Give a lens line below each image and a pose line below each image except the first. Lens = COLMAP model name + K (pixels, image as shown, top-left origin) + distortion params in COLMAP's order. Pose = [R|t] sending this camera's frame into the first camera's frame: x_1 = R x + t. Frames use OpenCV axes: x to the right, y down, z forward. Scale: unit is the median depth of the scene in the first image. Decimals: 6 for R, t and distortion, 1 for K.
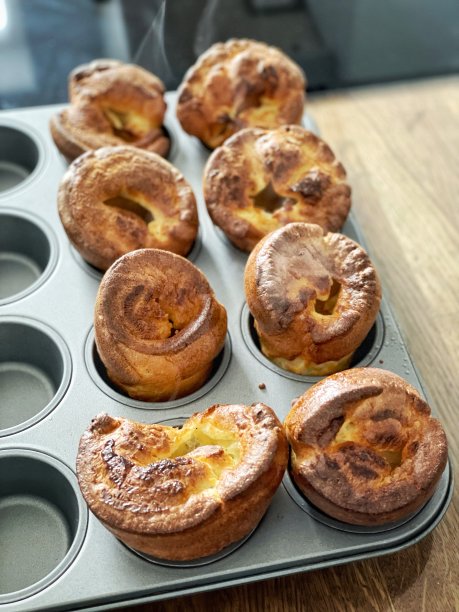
lens RADIAL K [[914.7, 0, 228.8], [0, 914.7, 306.8], [0, 0, 1]] dist [0.051584, 0.000000]
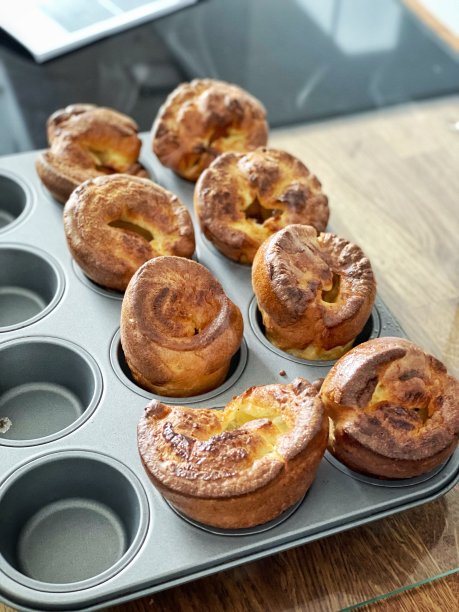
lens RADIAL K [[914.7, 0, 230.1], [0, 914.7, 304.5], [0, 0, 1]] dist [0.051584, 0.000000]
pose [[0.985737, -0.088893, 0.142901, -0.171364], [0.103009, 0.990170, -0.094621, 0.101963], [-0.133085, 0.107992, 0.985204, -0.063398]]
